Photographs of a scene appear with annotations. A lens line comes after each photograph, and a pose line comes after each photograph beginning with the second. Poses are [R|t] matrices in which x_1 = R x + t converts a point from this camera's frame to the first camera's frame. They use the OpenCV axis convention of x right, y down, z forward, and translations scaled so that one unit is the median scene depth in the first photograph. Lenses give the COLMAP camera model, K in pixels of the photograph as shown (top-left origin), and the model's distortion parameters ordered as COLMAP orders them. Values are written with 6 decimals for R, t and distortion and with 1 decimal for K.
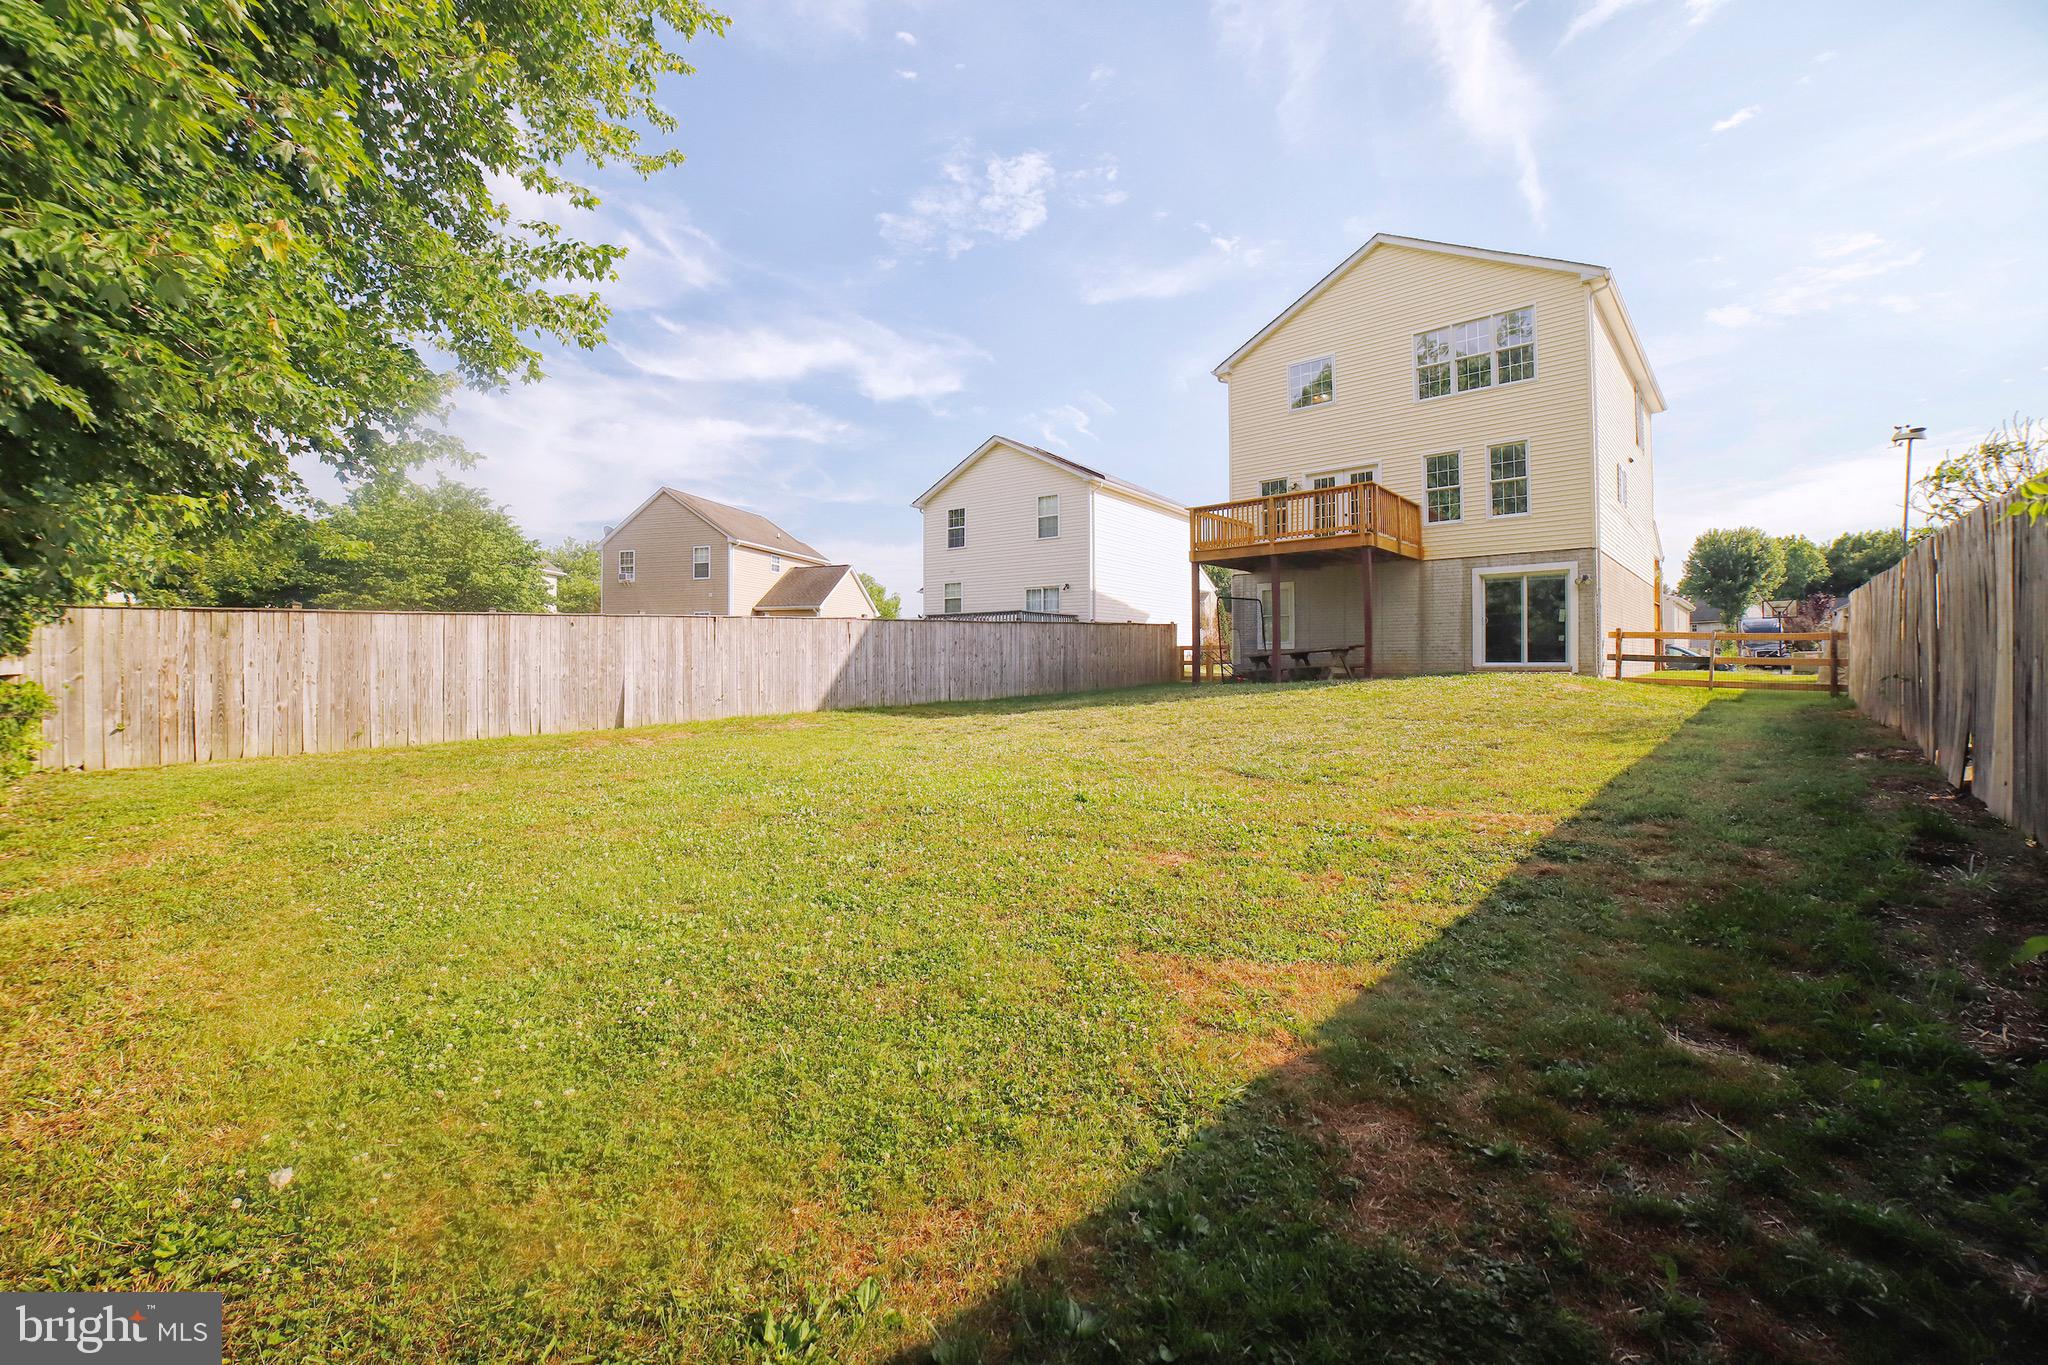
lens RADIAL K [[826.6, 0, 1023.2], [0, 826.6, 662.7], [0, 0, 1]] dist [-0.106314, 0.039252]
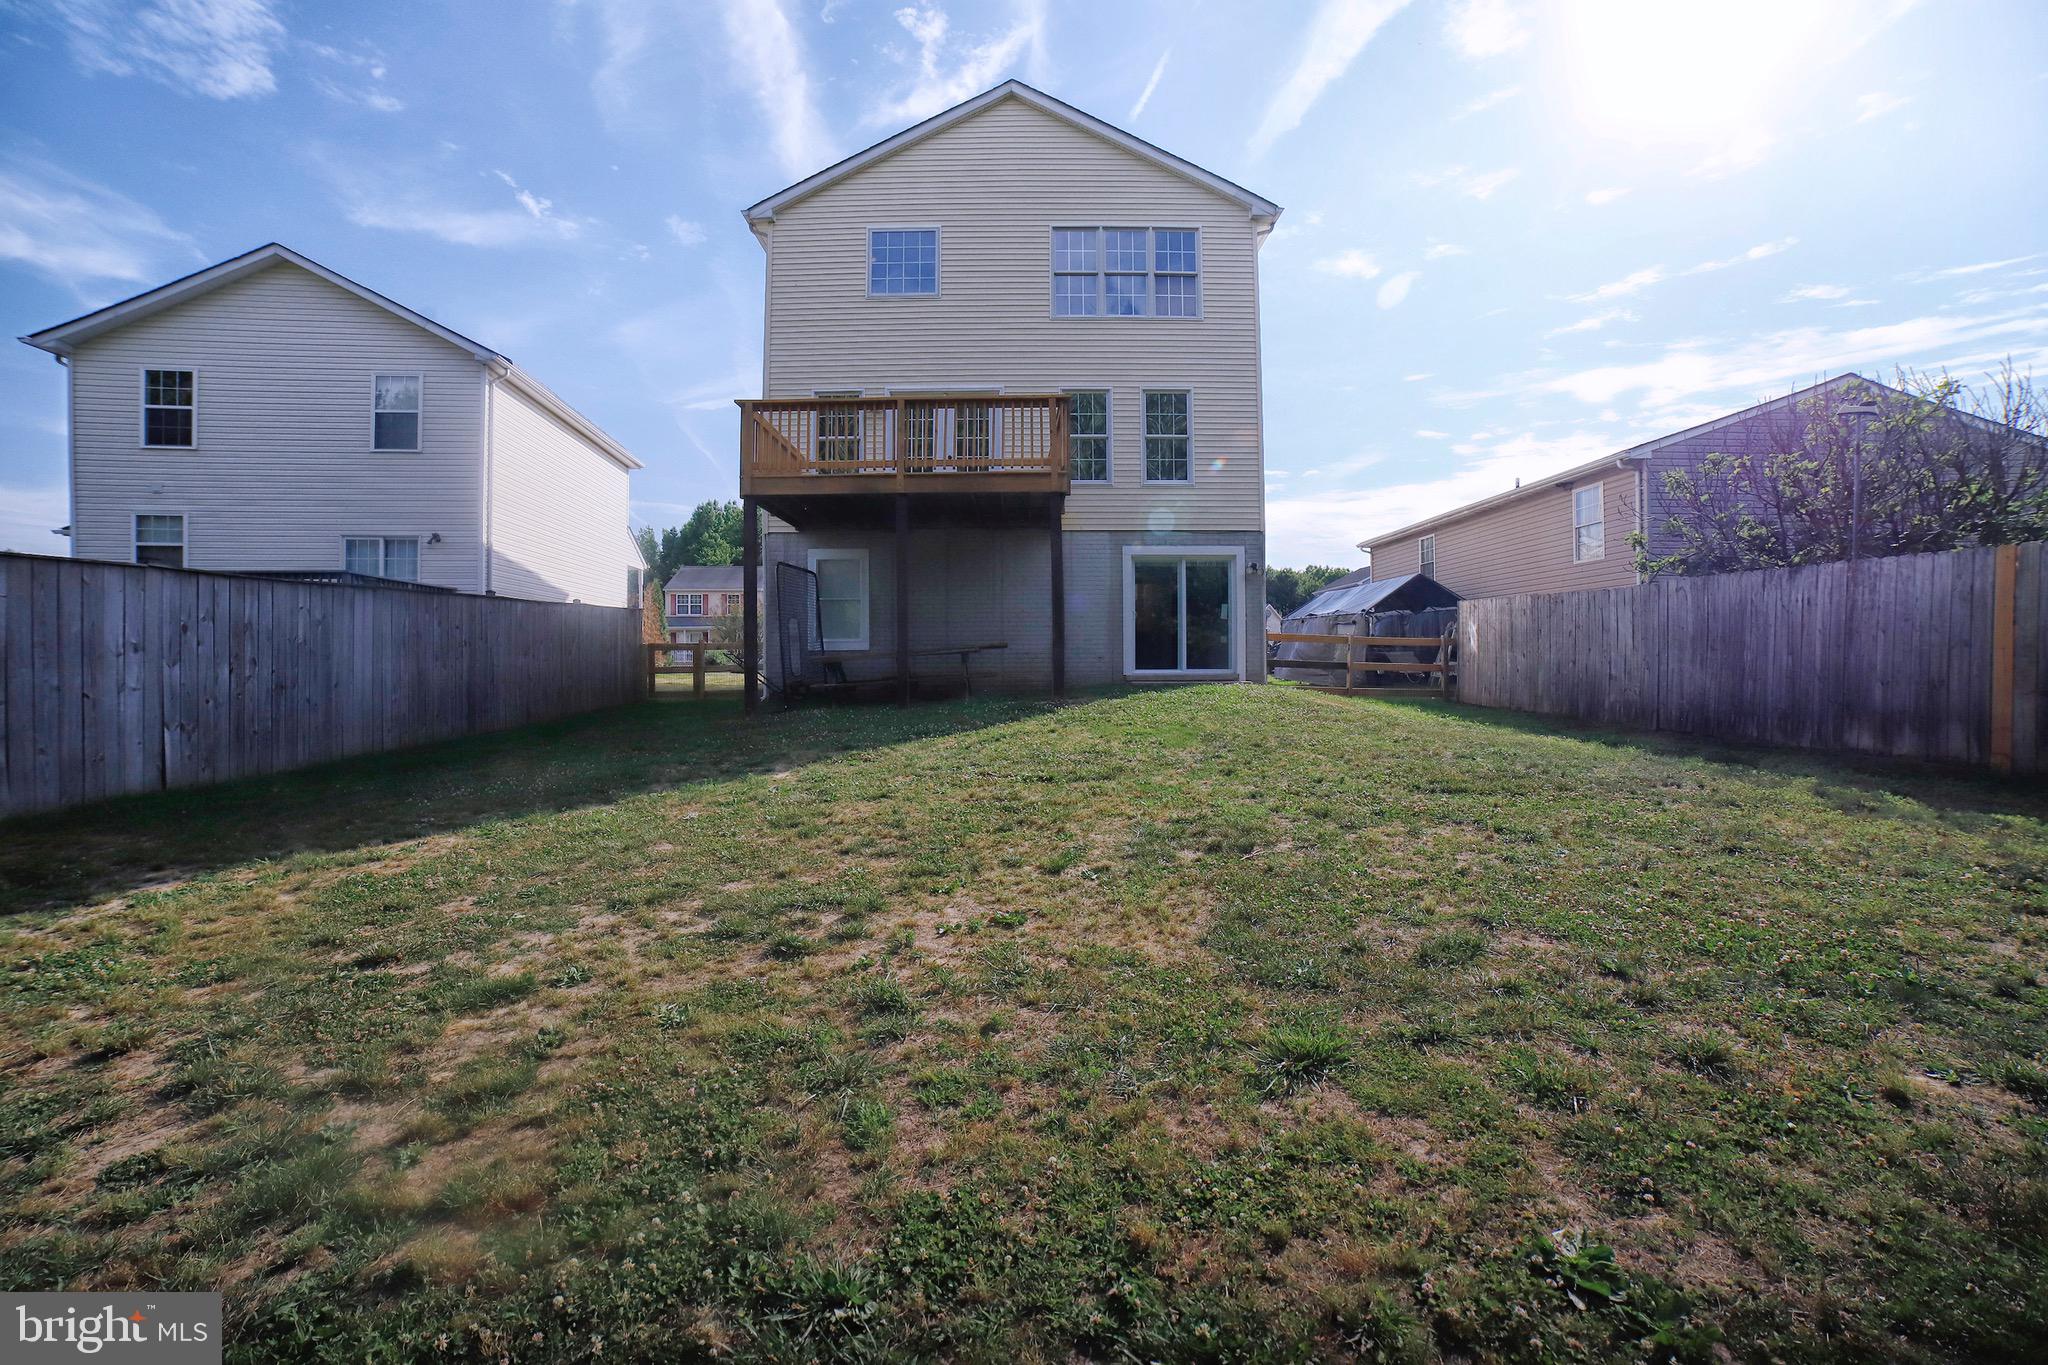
lens RADIAL K [[826.6, 0, 1023.2], [0, 826.6, 662.7], [0, 0, 1]] dist [-0.106314, 0.039252]
pose [[0.721126, -0.003465, 0.692795, -0.046977], [0.000883, 0.999991, 0.004083, -0.009385], [-0.692804, -0.002333, 0.721123, 0.468028]]
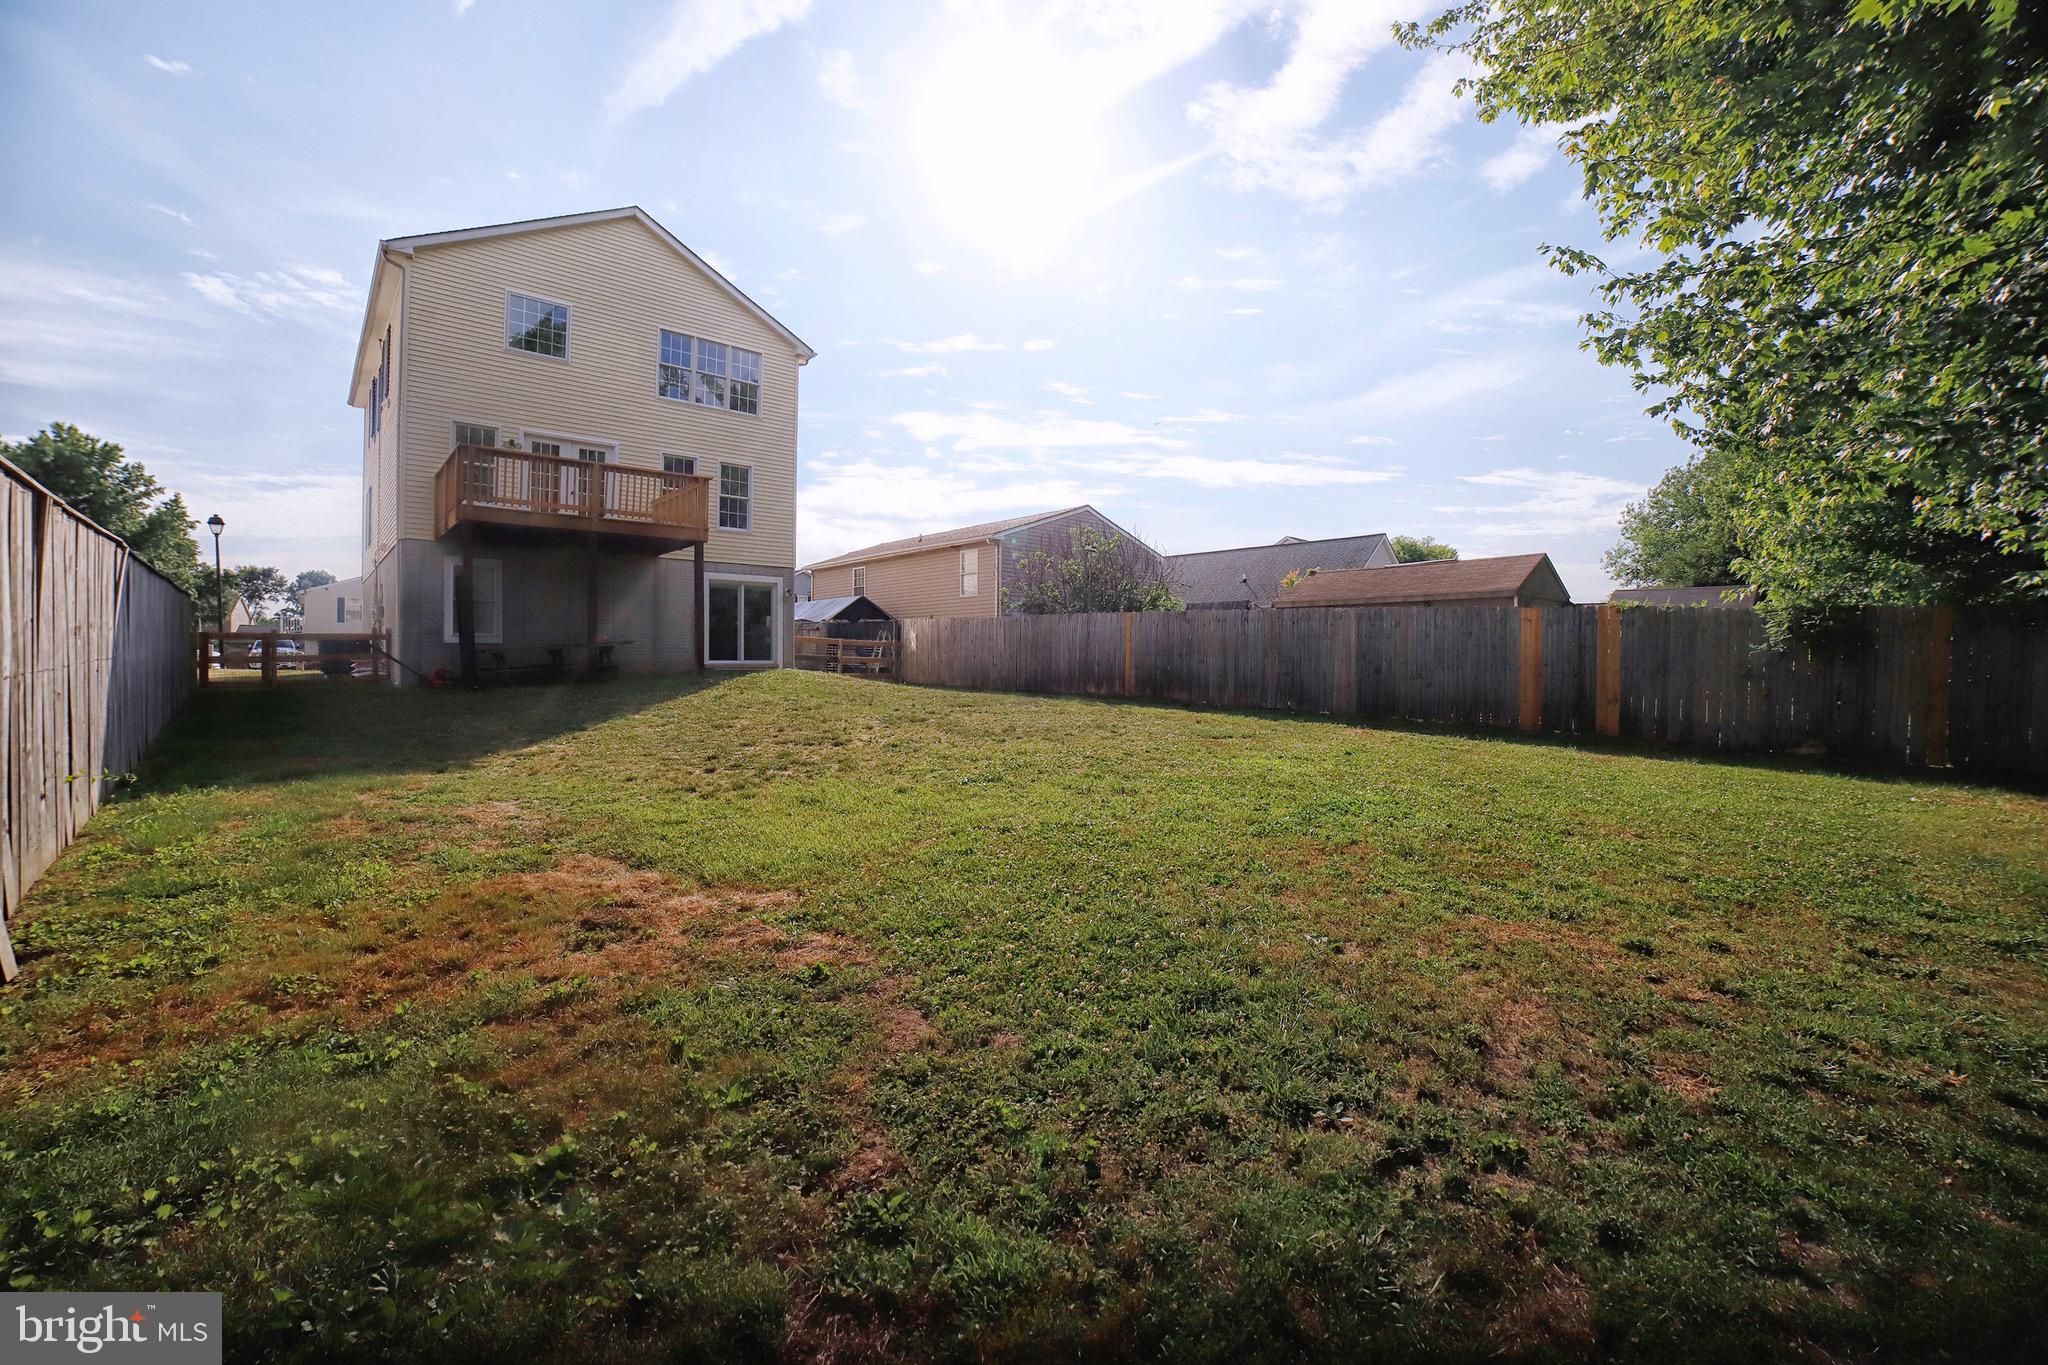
lens RADIAL K [[826.6, 0, 1023.2], [0, 826.6, 662.7], [0, 0, 1]] dist [-0.106314, 0.039252]
pose [[0.043495, -0.008454, 0.999018, -0.465635], [-0.006178, 0.999943, 0.008730, -0.008942], [-0.999035, -0.006551, 0.043440, 0.493193]]
